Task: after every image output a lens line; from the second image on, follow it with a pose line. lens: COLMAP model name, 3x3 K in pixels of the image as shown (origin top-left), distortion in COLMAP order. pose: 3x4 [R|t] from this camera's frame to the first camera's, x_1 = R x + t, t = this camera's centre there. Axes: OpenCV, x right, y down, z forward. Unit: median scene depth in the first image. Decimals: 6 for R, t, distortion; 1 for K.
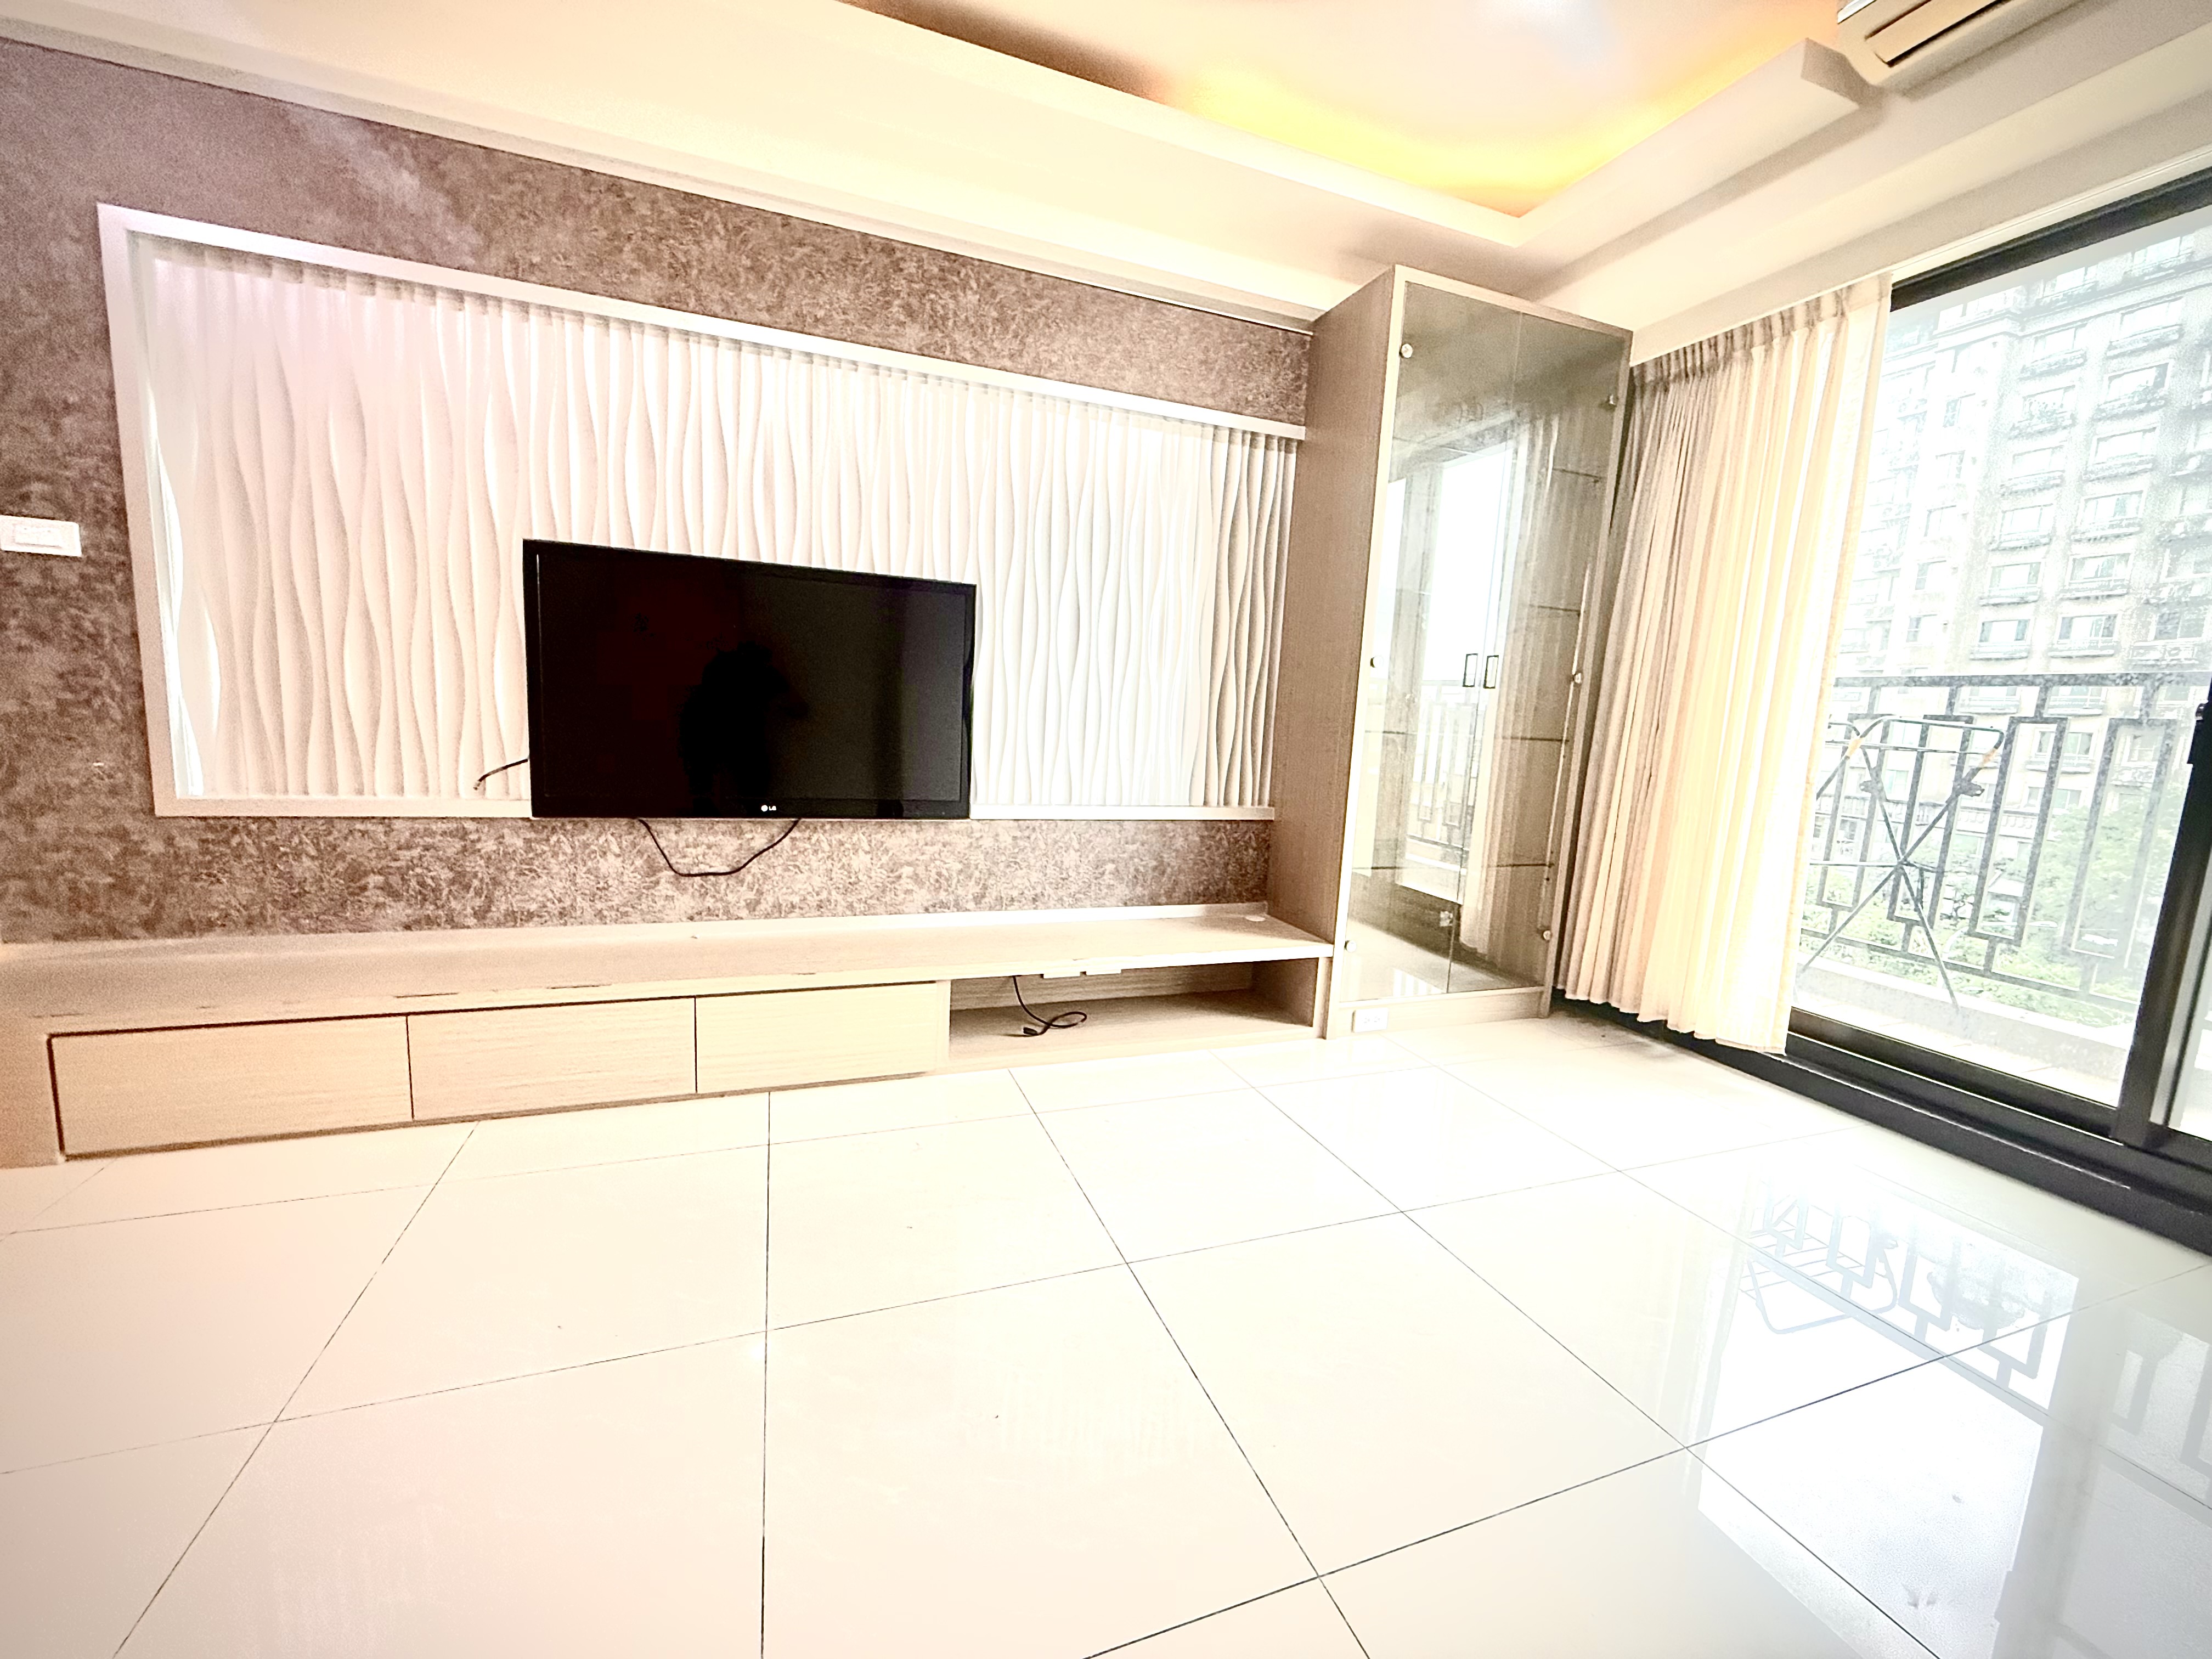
lens RADIAL K [[879.3, 0, 1100.8], [0, 879.3, 831.5], [0, 0, 1]] dist [-0.001409, 0.000006]
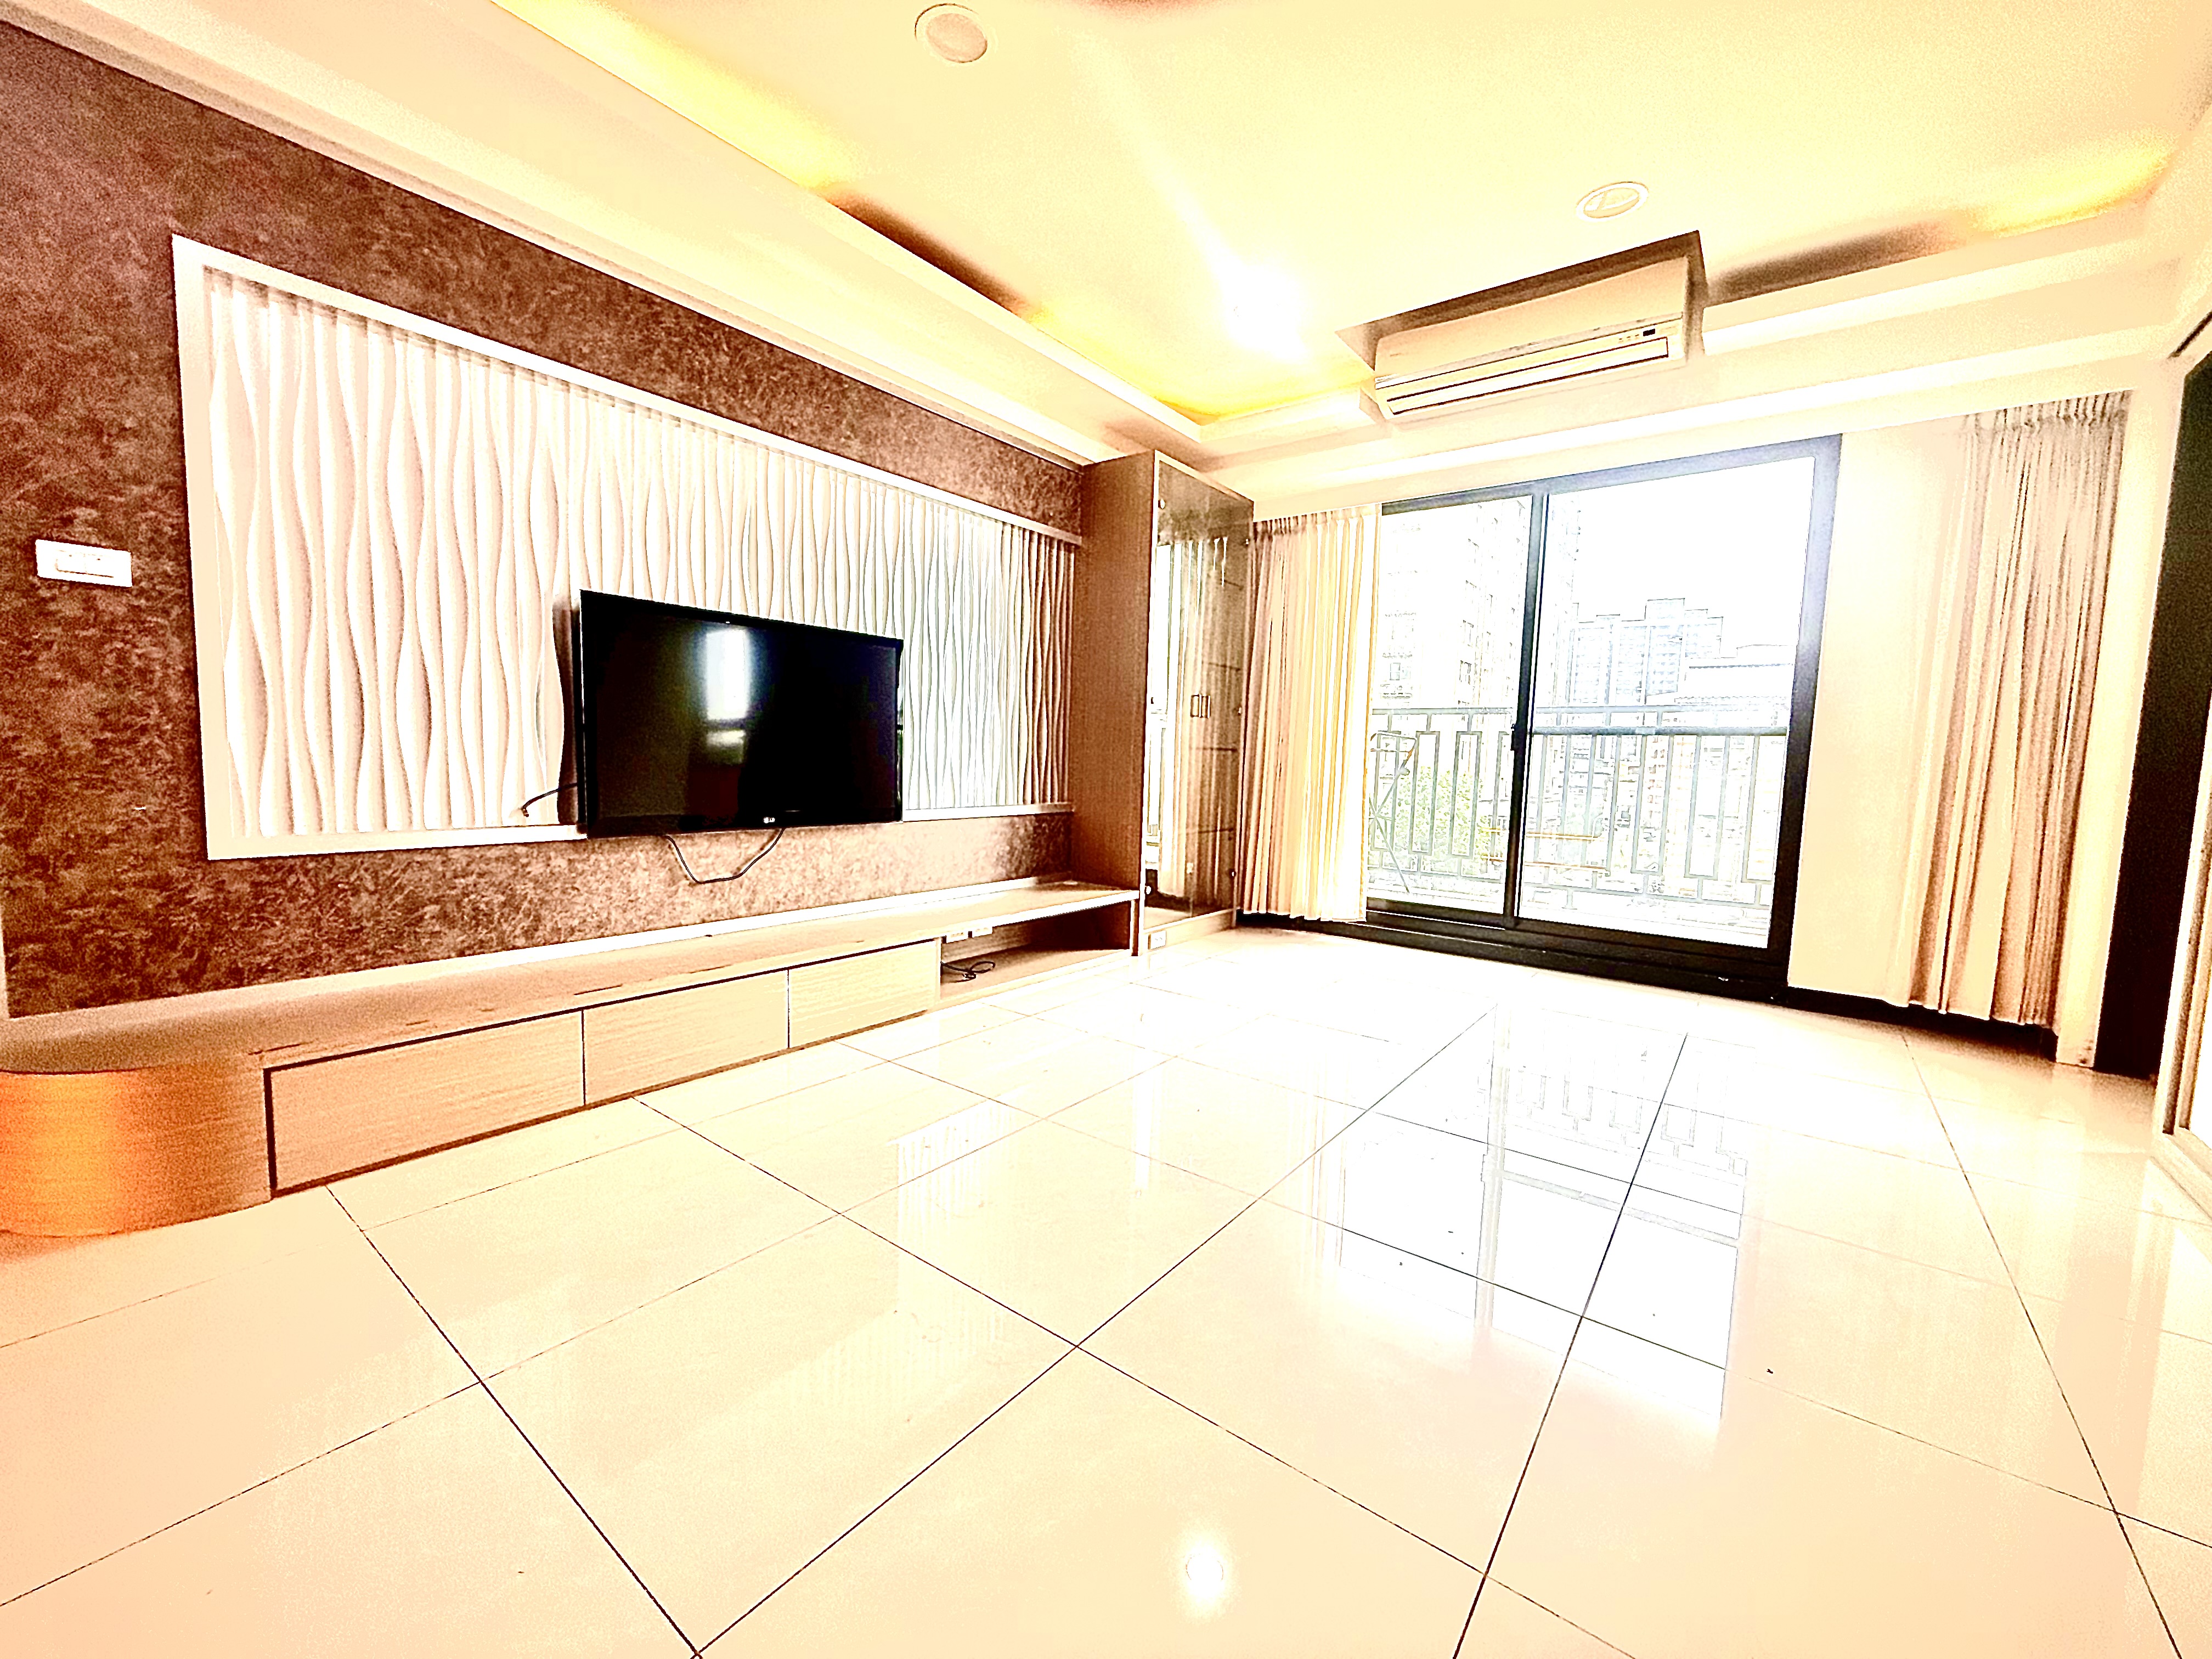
lens RADIAL K [[879.3, 0, 1127.3], [0, 879.3, 823.5], [0, 0, 1]] dist [-0.001409, 0.000006]
pose [[0.839451, -0.067782, 0.539192, -0.593591], [0.083935, 0.996457, -0.005410, 0.024733], [-0.536914, 0.049799, 0.842166, -0.262814]]
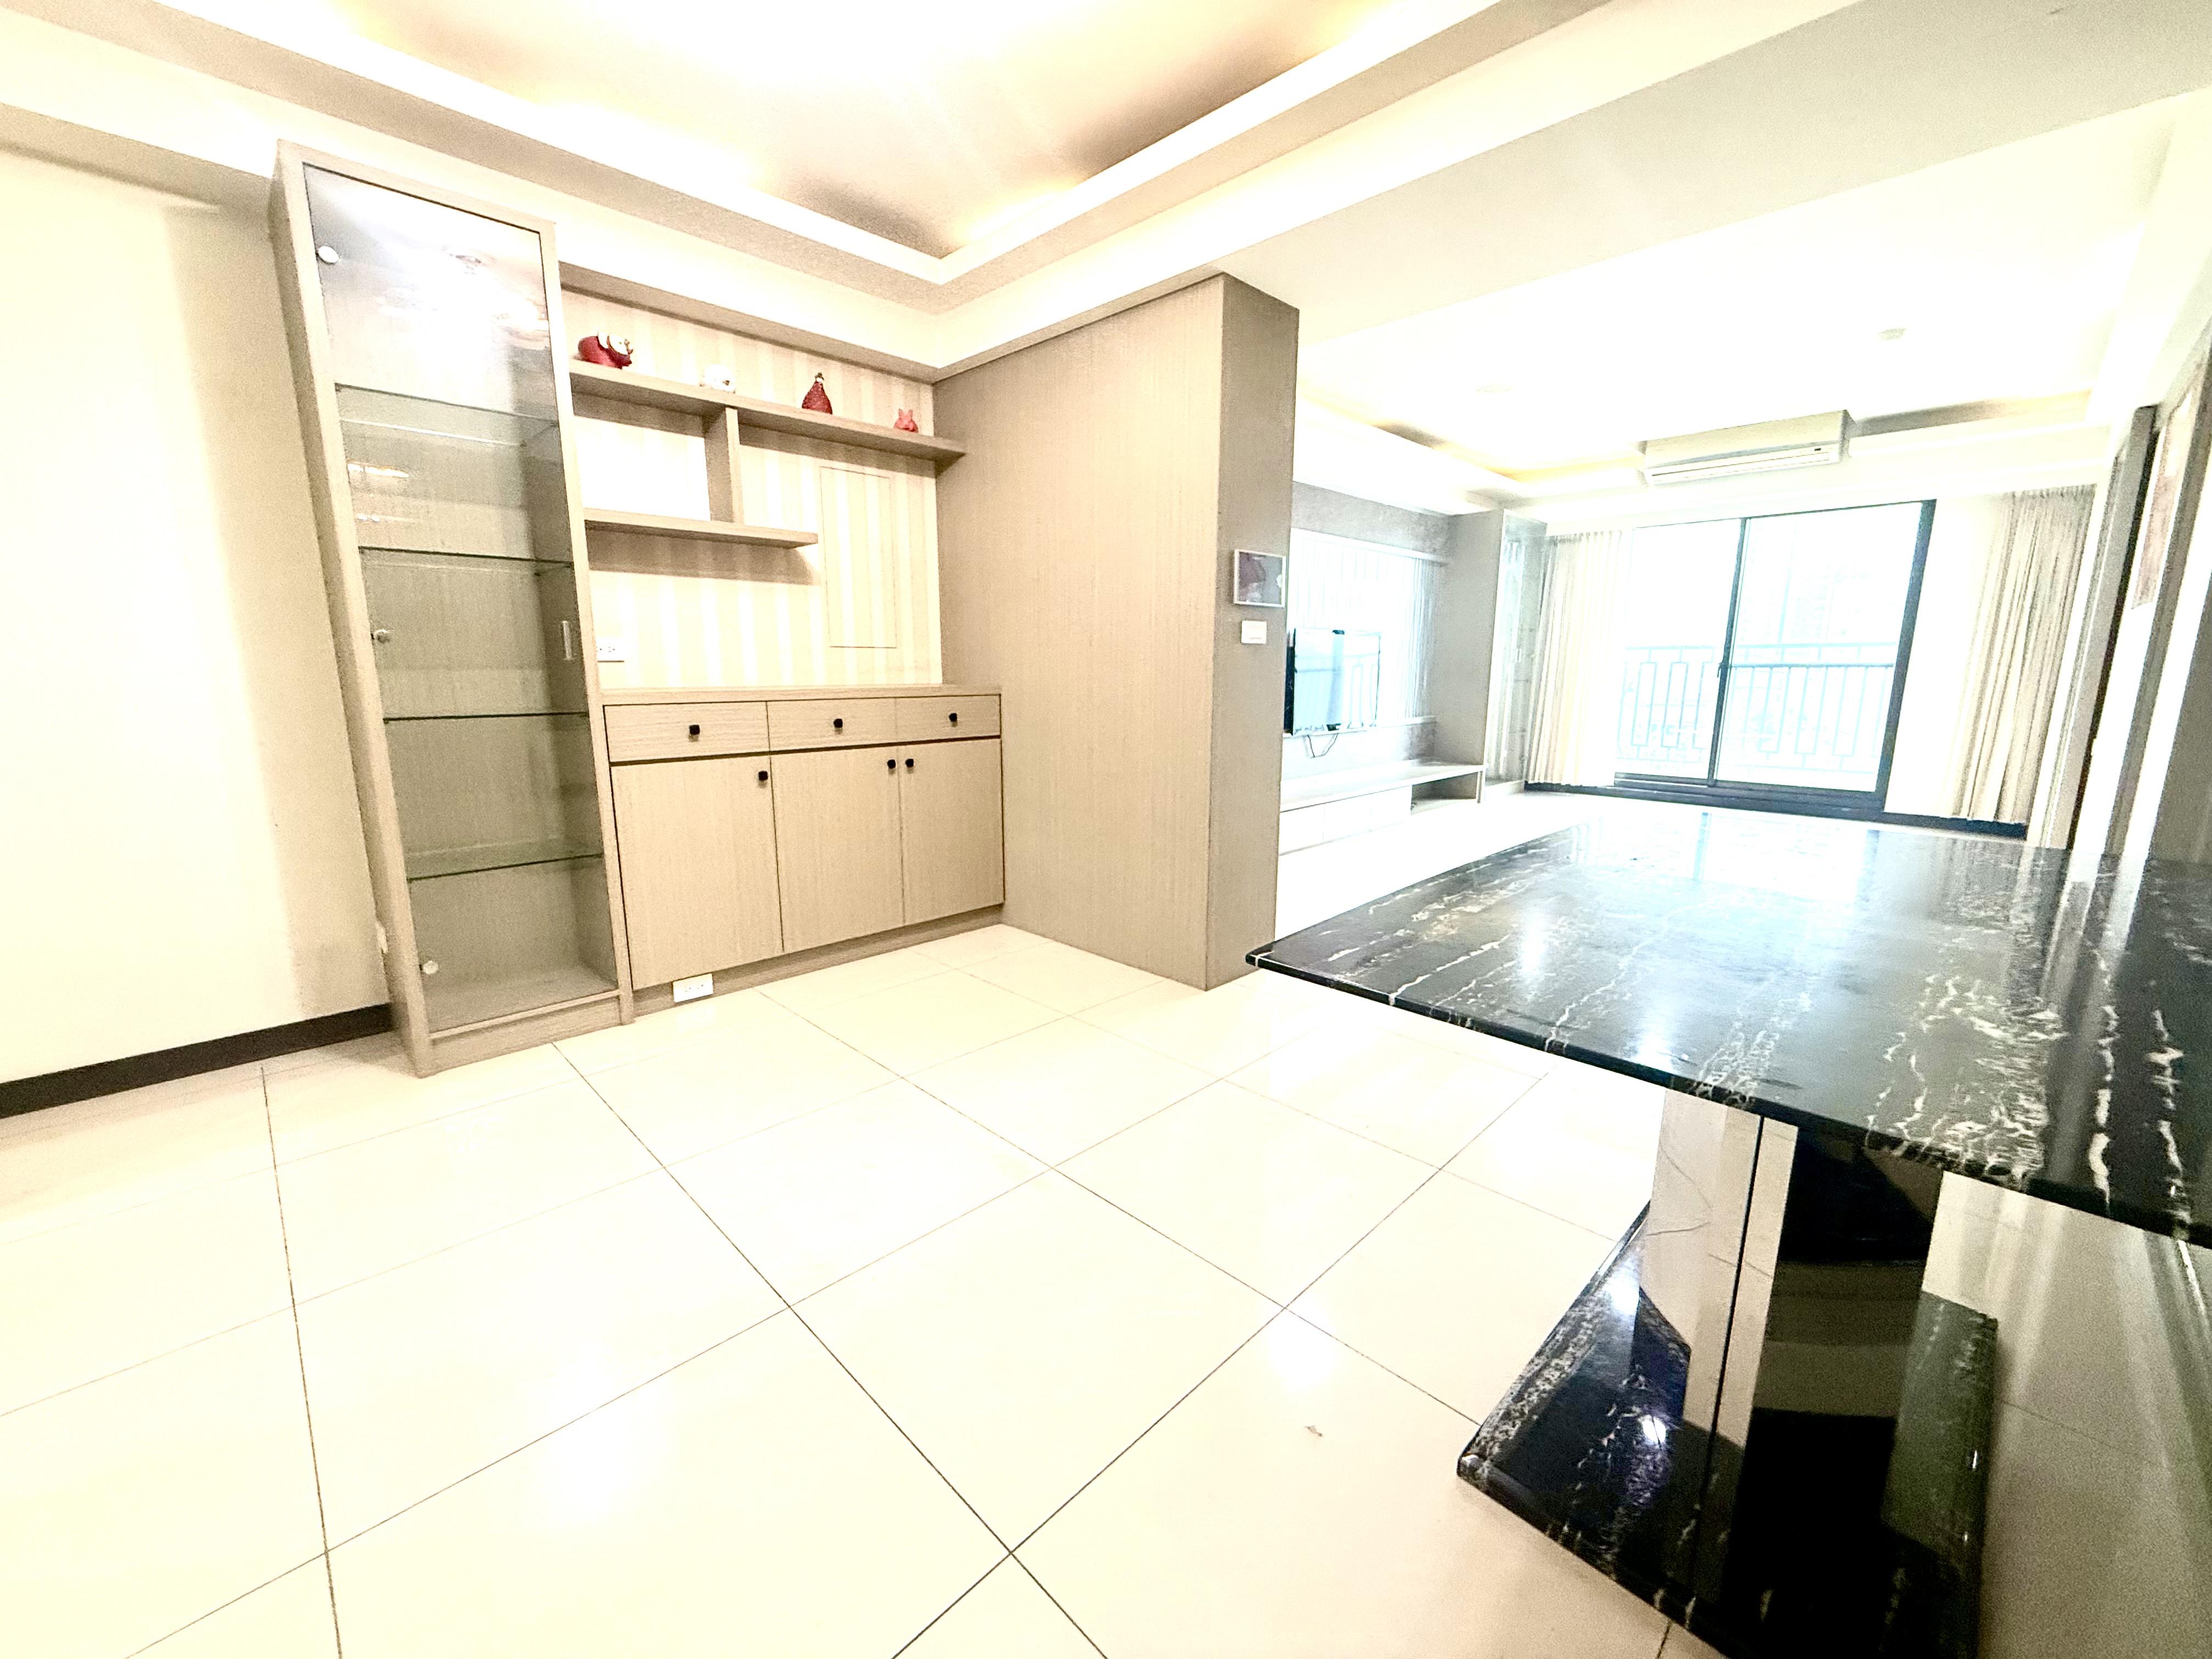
lens RADIAL K [[879.3, 0, 1120.8], [0, 879.3, 826.9], [0, 0, 1]] dist [-0.001409, 0.000006]
pose [[0.908697, -0.125772, 0.398059, -1.937384], [0.100886, 0.991434, 0.082952, -0.017256], [-0.405082, -0.035219, 0.913602, -1.035959]]
